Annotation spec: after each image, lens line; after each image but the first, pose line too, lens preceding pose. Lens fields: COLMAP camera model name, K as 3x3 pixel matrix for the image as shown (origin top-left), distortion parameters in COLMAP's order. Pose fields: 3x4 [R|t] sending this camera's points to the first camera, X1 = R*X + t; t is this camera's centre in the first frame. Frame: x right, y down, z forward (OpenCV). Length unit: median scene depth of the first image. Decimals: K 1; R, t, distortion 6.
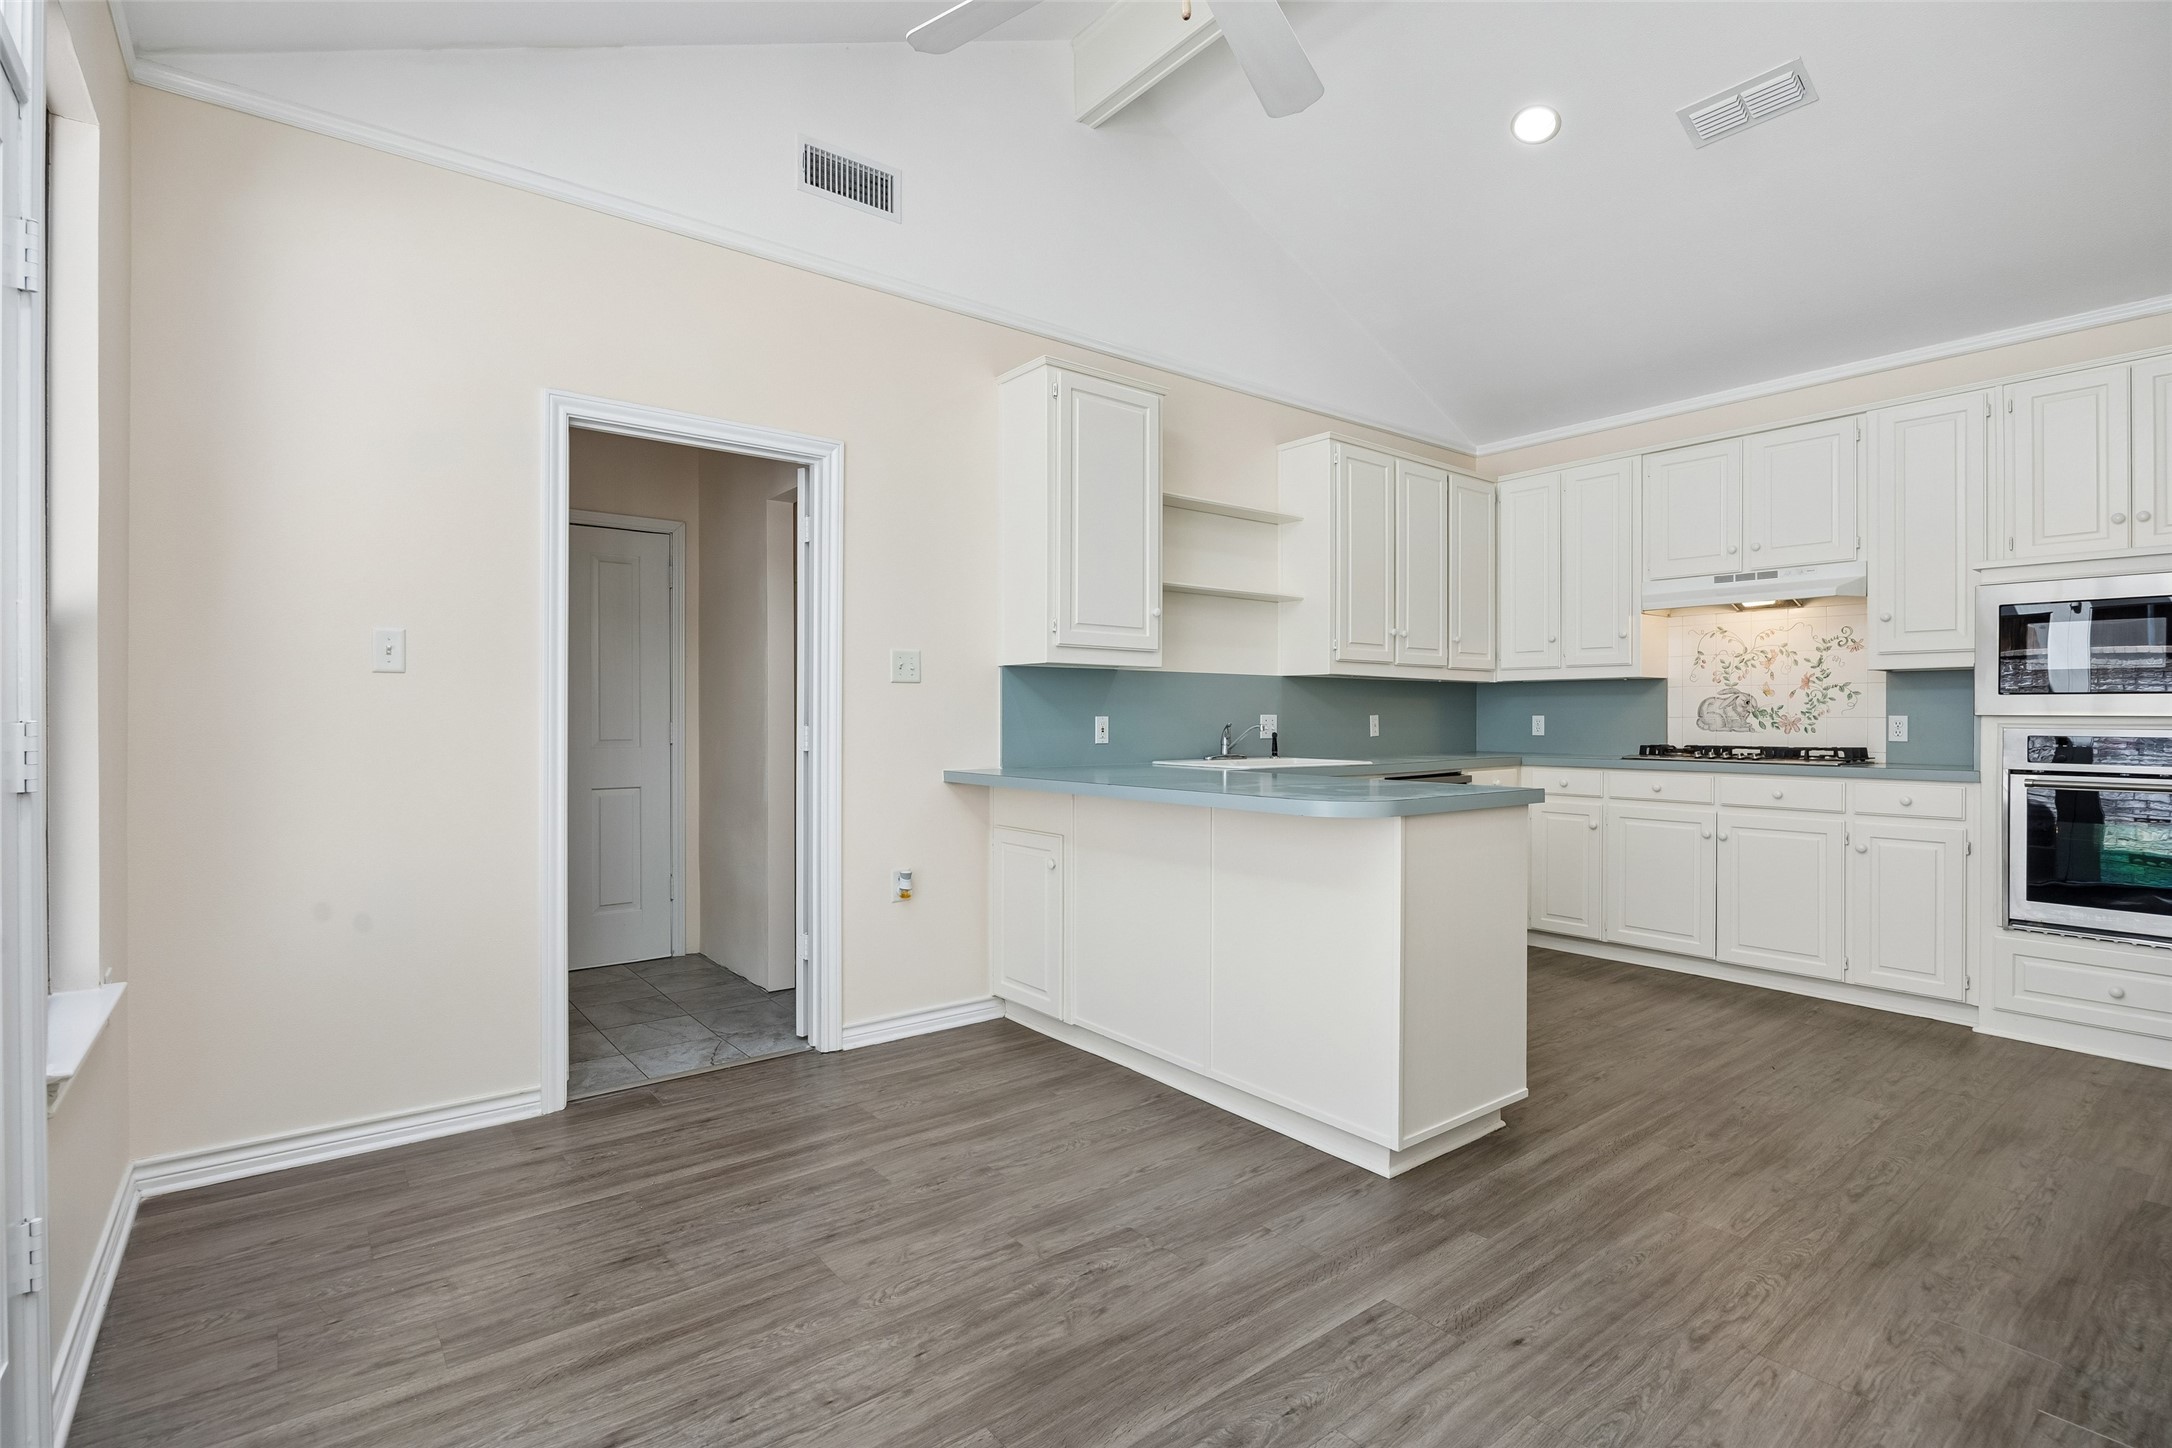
lens RADIAL K [[995.8, 0, 1085.7], [0, 995.8, 717.4], [0, 0, 1]] dist [0.009465, -0.002650]
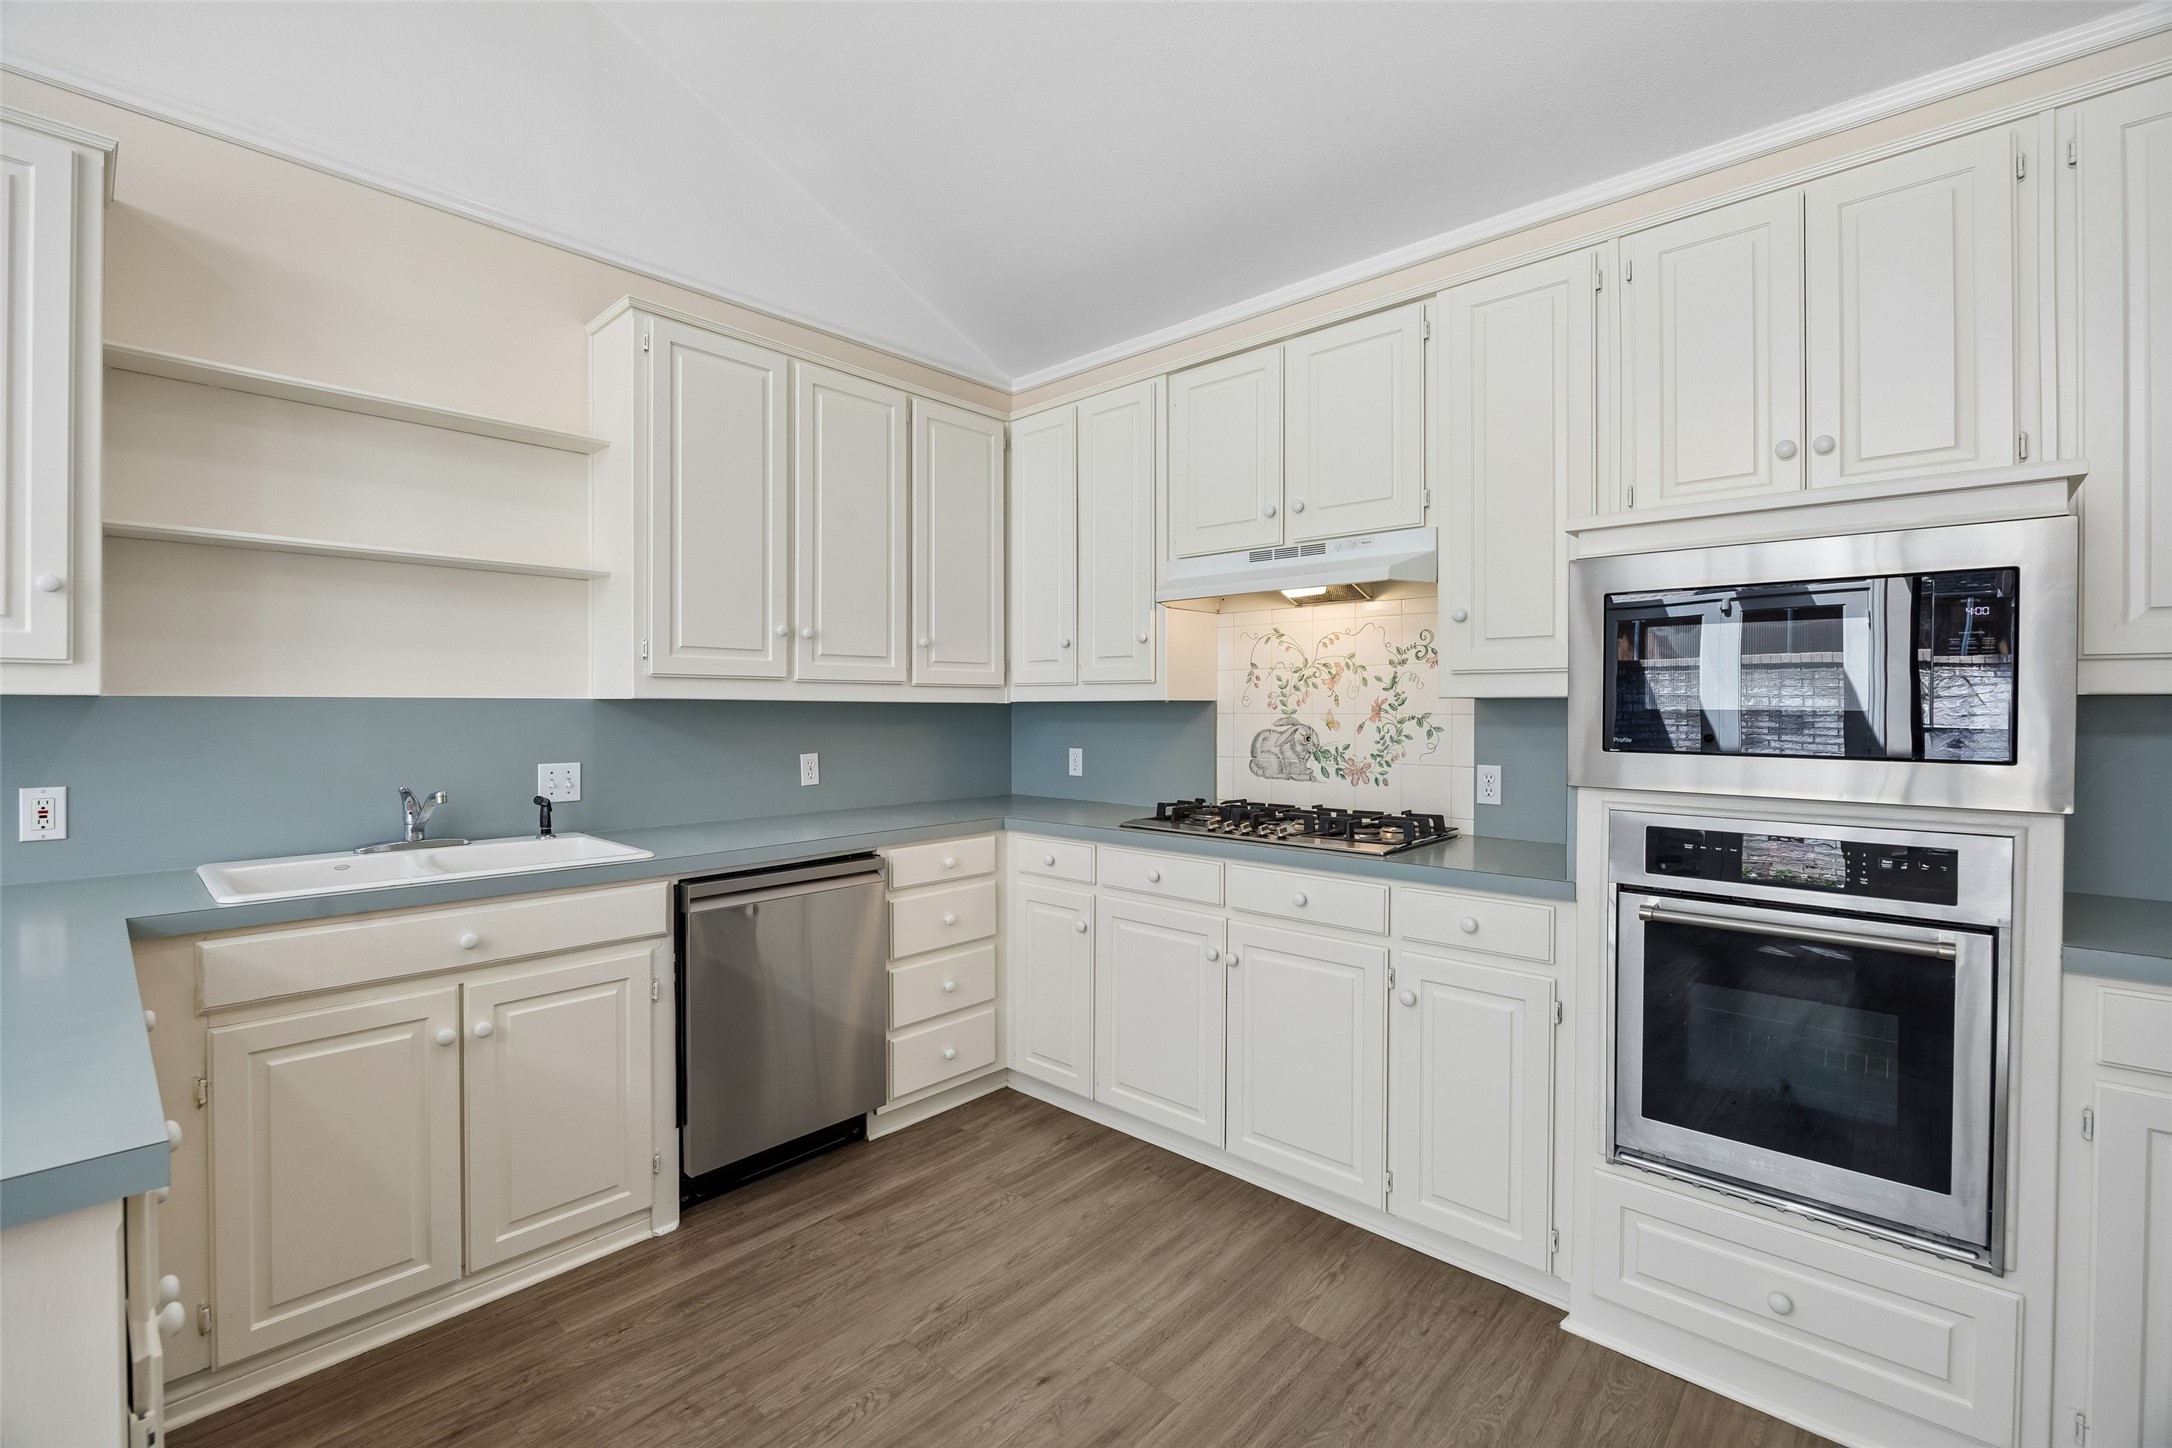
lens RADIAL K [[939.4, 0, 1023.3], [0, 939.4, 719.1], [0, 0, 1]] dist [-0.012788, 0.001248]
pose [[0.991369, -0.001835, 0.131087, 0.399568], [0.001045, 0.999981, 0.006092, -0.033899], [-0.131096, -0.005902, 0.991352, 0.401158]]
